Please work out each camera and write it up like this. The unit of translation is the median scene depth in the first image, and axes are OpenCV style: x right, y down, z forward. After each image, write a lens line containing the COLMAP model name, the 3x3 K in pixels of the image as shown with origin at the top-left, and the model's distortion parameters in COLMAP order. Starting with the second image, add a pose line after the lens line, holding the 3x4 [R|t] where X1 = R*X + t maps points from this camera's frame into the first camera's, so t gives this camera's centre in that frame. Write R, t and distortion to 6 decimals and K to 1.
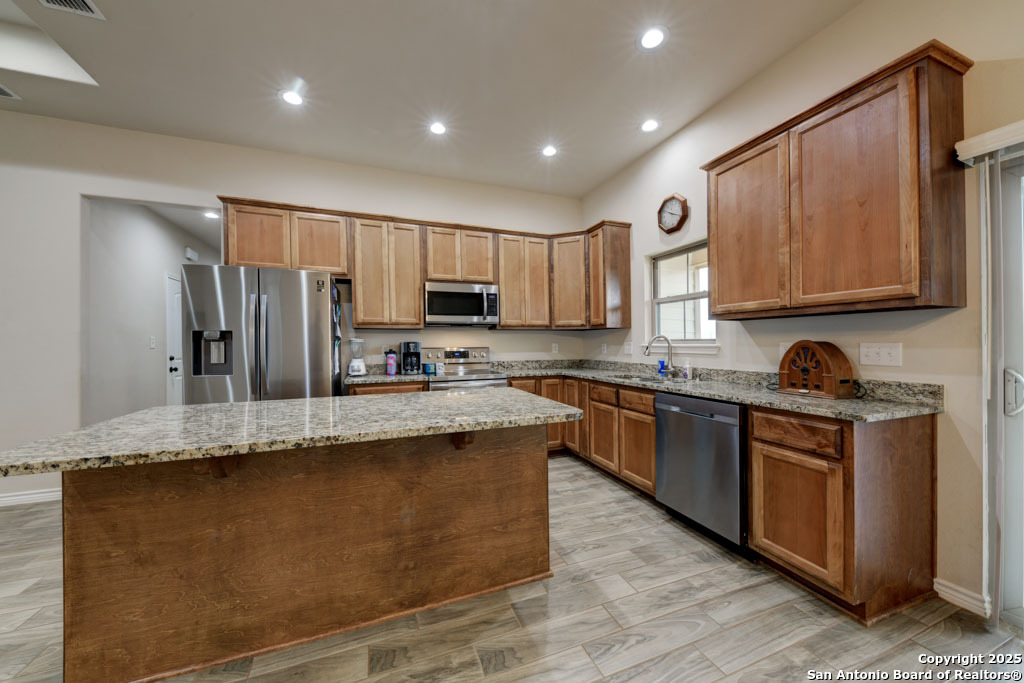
lens RADIAL K [[355.3, 0, 510.7], [0, 355.3, 346.8], [0, 0, 1]] dist [0.009452, -0.005066]
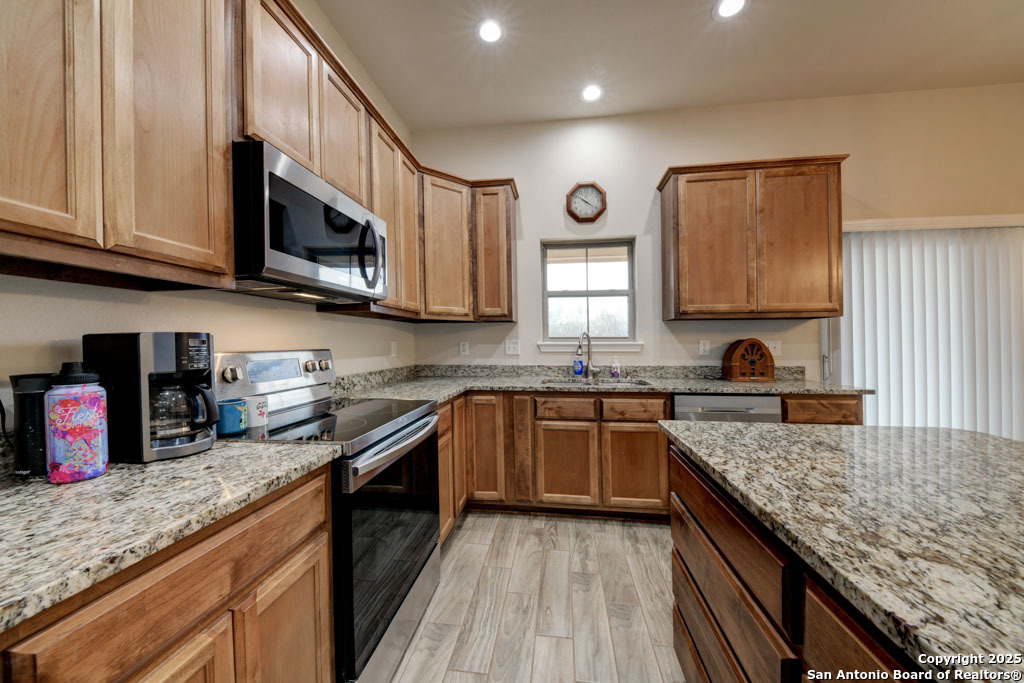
lens RADIAL K [[355.3, 0, 513.3], [0, 355.3, 339.5], [0, 0, 1]] dist [0.009452, -0.005066]
pose [[0.478395, 0.009013, 0.878098, -0.502324], [0.010409, 0.999819, -0.015934, -0.001986], [-0.878083, 0.016763, 0.478215, 0.813123]]
